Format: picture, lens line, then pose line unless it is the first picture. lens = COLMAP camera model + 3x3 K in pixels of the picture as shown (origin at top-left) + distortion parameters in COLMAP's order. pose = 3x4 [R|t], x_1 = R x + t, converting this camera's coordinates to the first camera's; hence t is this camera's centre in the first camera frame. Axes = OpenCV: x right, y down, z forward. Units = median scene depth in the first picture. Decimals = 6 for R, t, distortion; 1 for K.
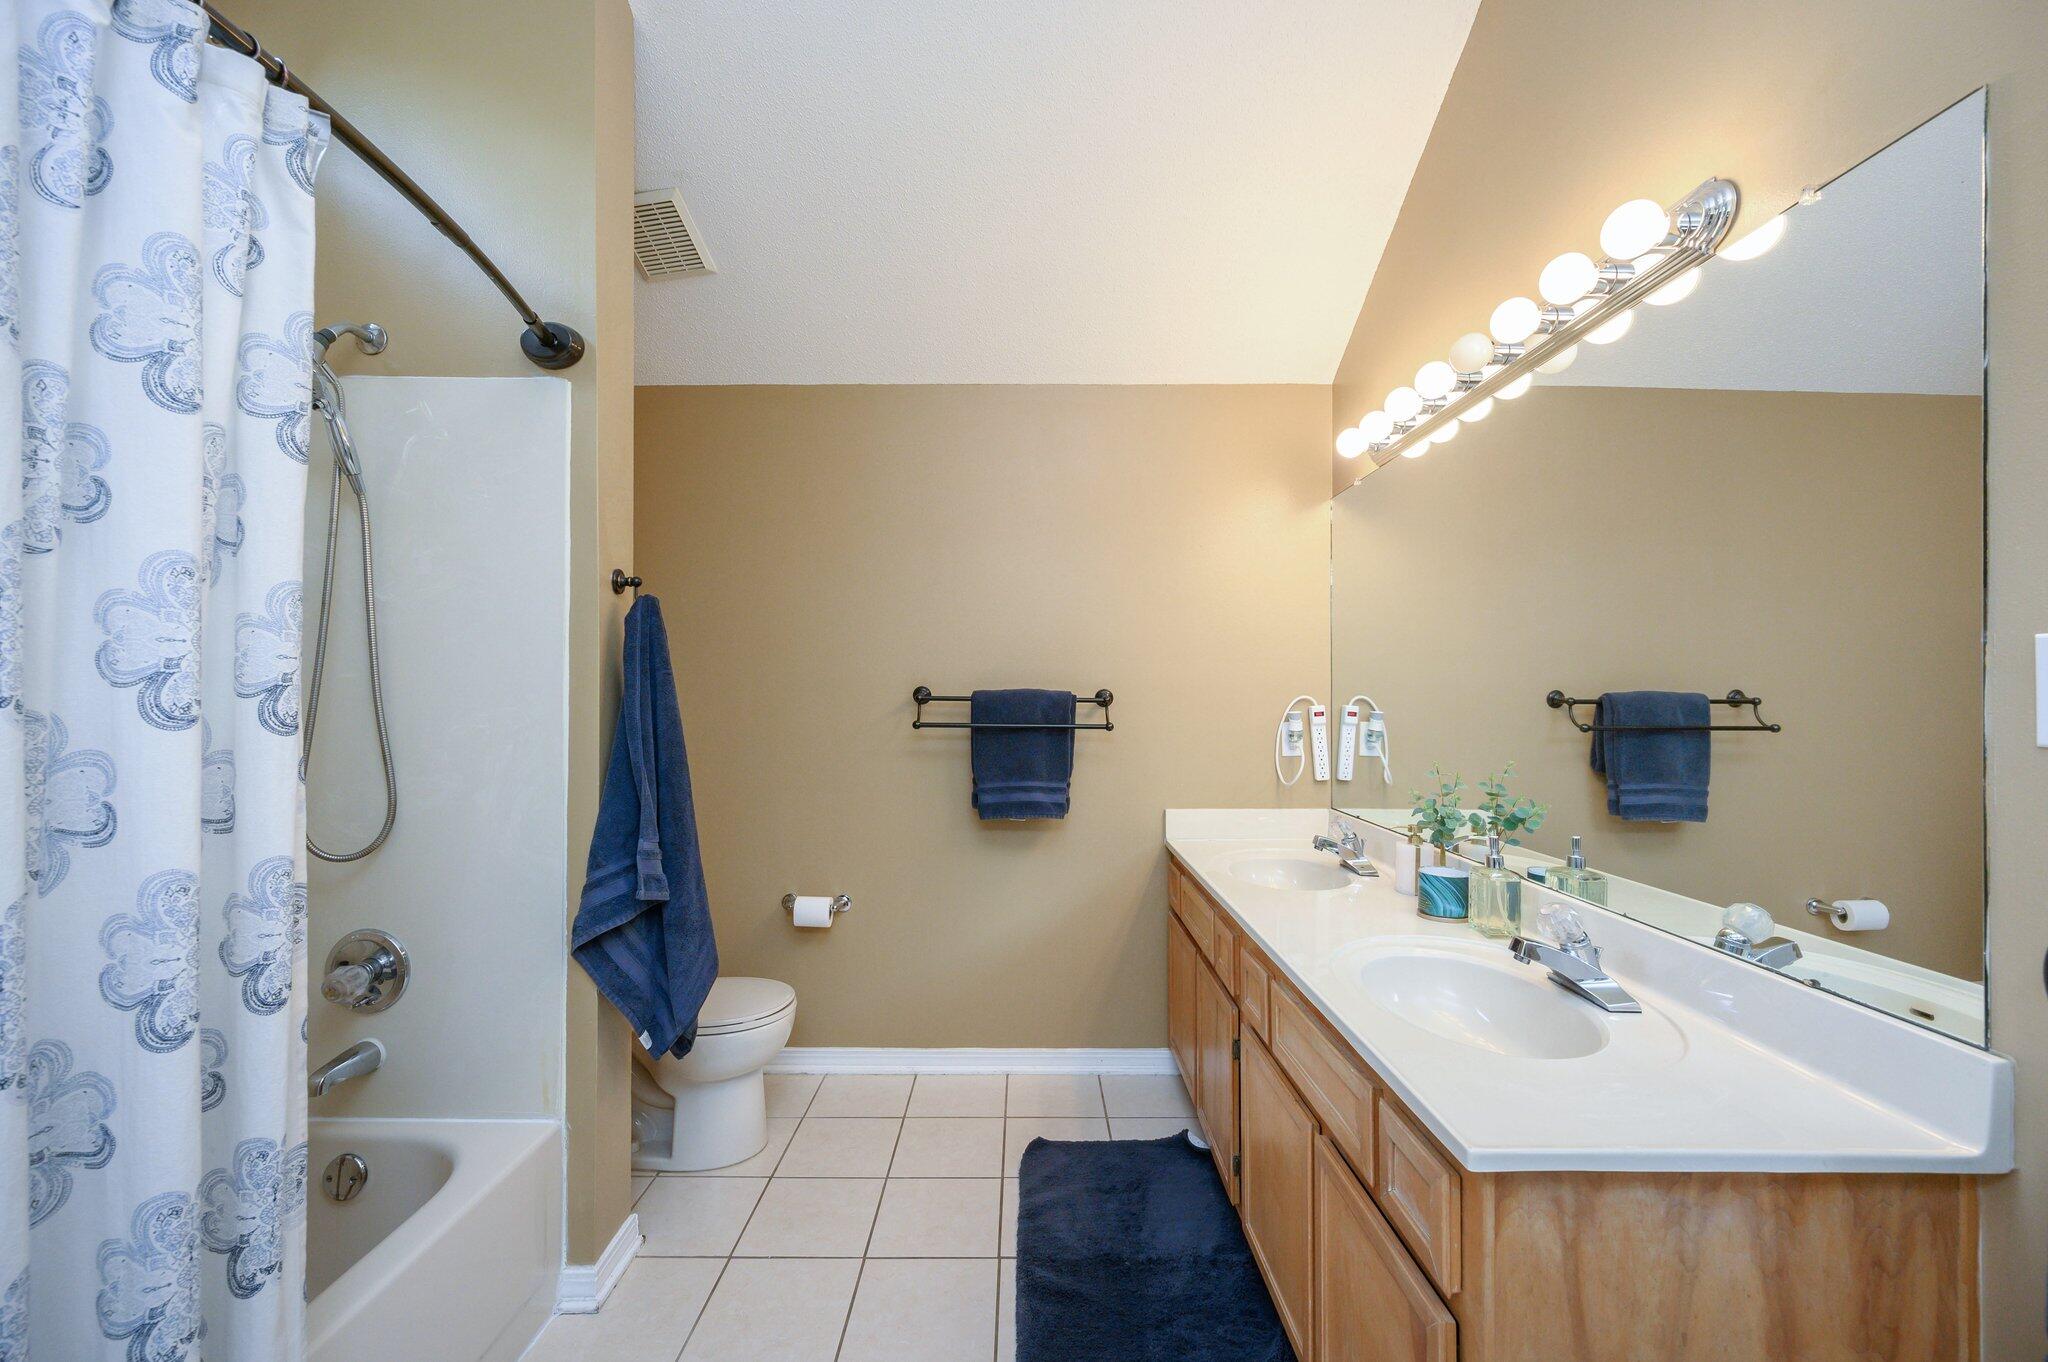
lens RADIAL K [[812.3, 0, 1026.7], [0, 812.3, 689.1], [0, 0, 1]] dist [0.000046, 0.000206]
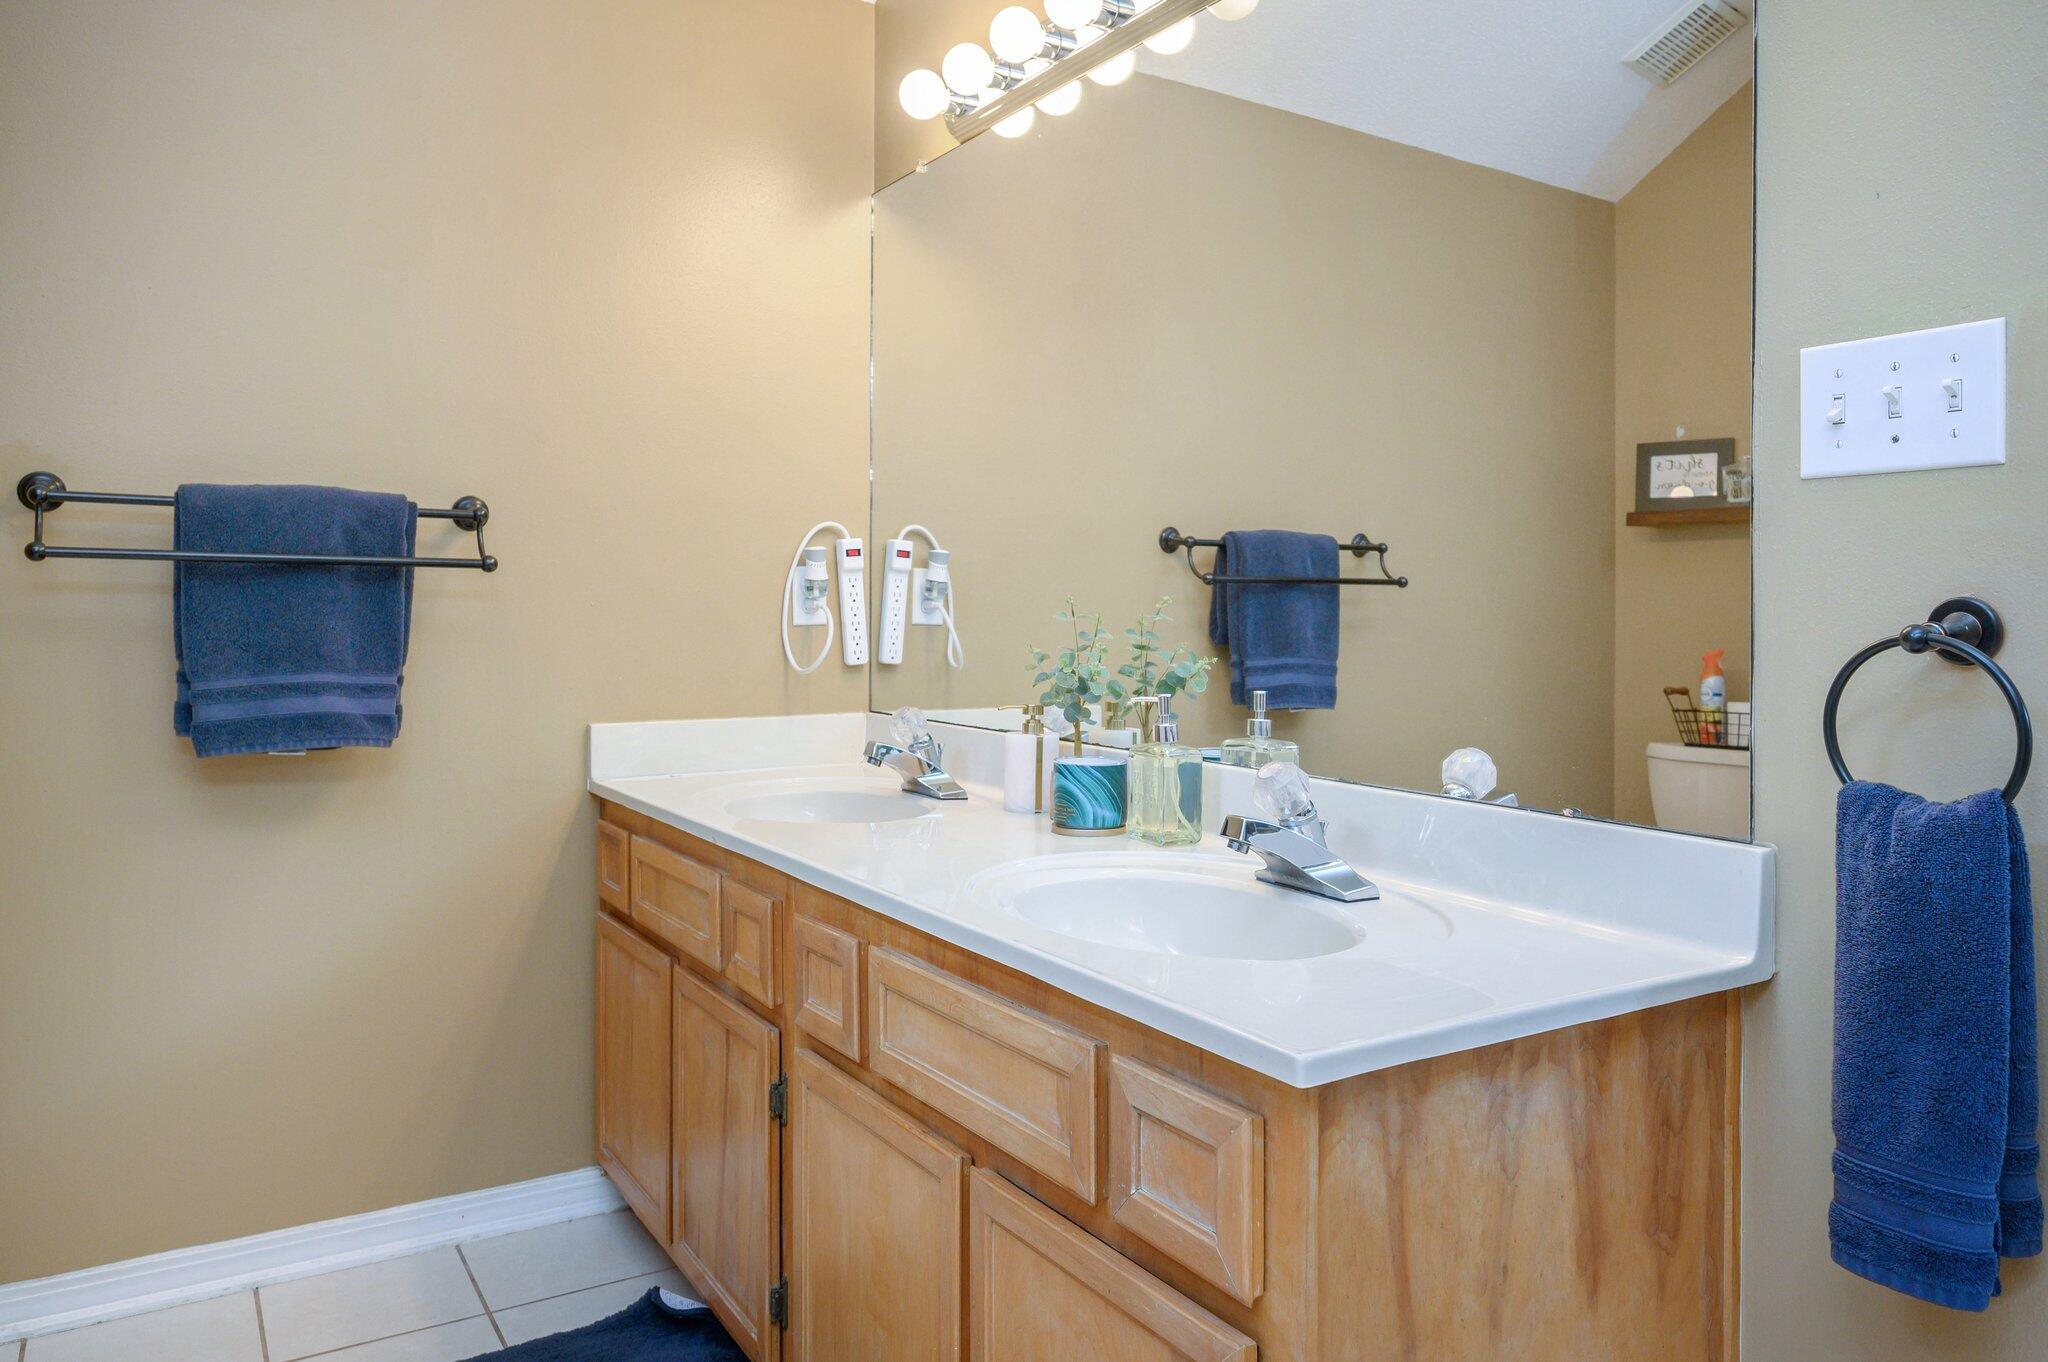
lens RADIAL K [[1427.4, 0, 1019.8], [0, 1427.4, 610.3], [0, 0, 1]] dist [0.007679, -0.021983]
pose [[0.849111, 0.003270, 0.528205, -0.100989], [-0.005424, 0.999982, 0.002528, 0.079640], [-0.528187, -0.005012, 0.849113, 0.054687]]
